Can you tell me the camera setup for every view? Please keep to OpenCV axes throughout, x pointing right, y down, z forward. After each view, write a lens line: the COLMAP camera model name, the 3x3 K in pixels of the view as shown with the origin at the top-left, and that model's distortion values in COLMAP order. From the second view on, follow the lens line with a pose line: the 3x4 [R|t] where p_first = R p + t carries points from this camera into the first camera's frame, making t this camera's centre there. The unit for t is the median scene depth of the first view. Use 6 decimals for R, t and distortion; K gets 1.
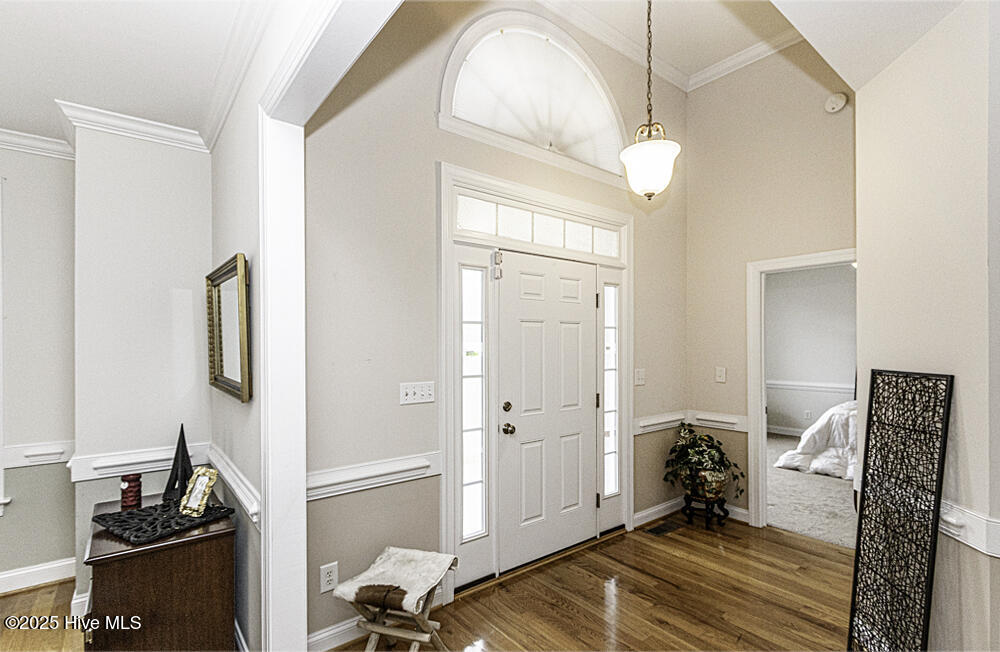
lens RADIAL K [[469.9, 0, 482.4], [0, 469.9, 341.1], [0, 0, 1]] dist [0.012879, -0.000241]
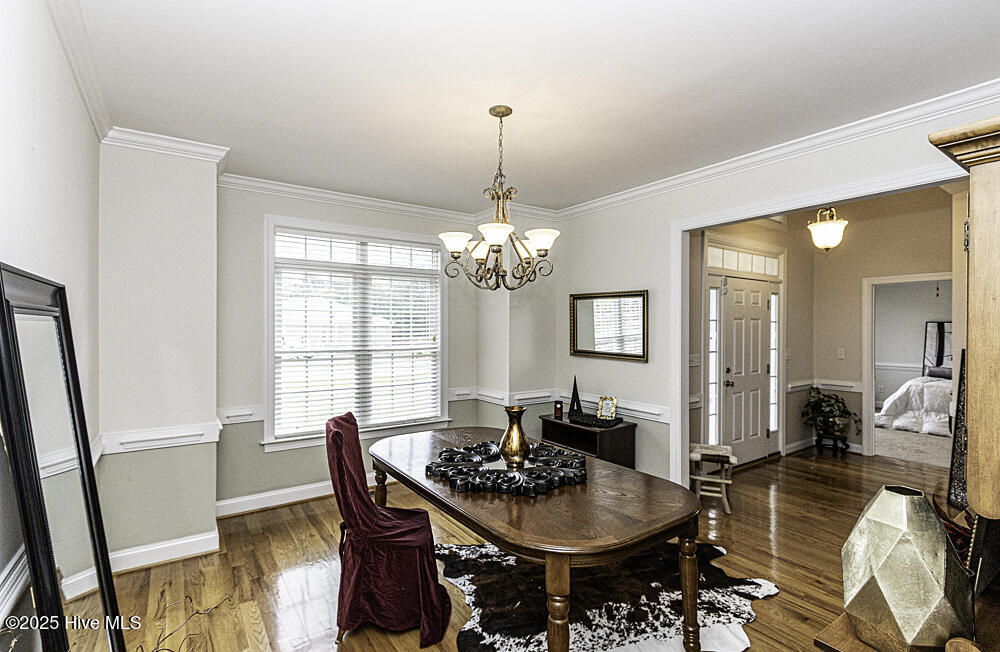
lens RADIAL K [[463.4, 0, 489.6], [0, 463.4, 323.3], [0, 0, 1]] dist [-0.001862, -0.000714]
pose [[0.998444, 0.005161, -0.055520, -0.587904], [-0.005270, 0.999984, -0.001817, -0.016779], [0.055510, 0.002107, 0.998456, -0.575458]]
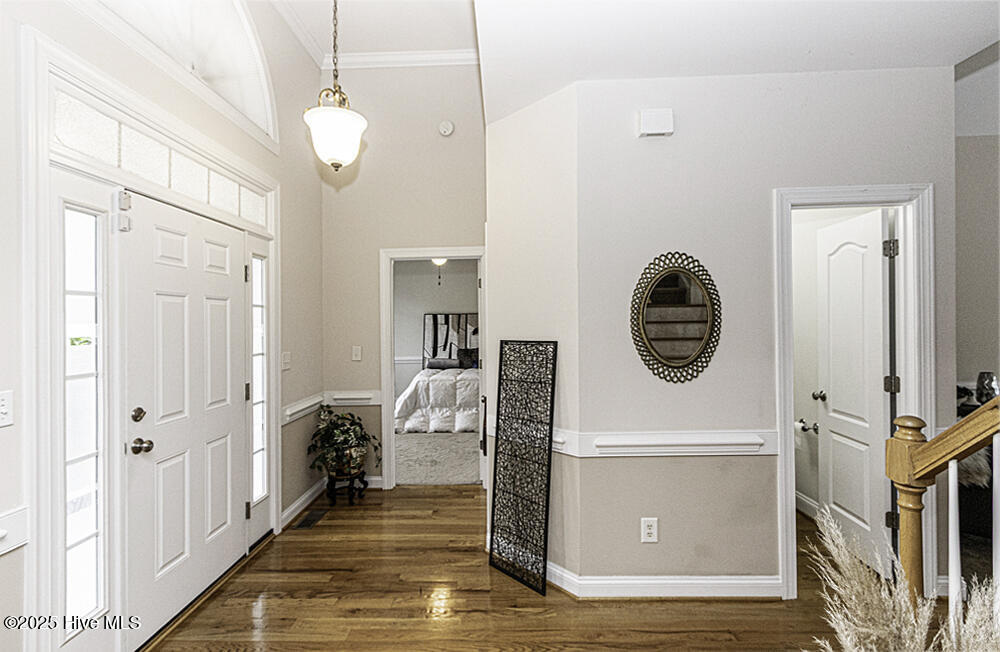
lens RADIAL K [[475.4, 0, 498.3], [0, 475.4, 320.0], [0, 0, 1]] dist [0.000930, 0.000443]
pose [[0.627122, -0.003447, 0.778913, -0.136383], [0.010106, 0.999942, -0.003711, 0.004971], [-0.778855, 0.010199, 0.627121, 0.113083]]
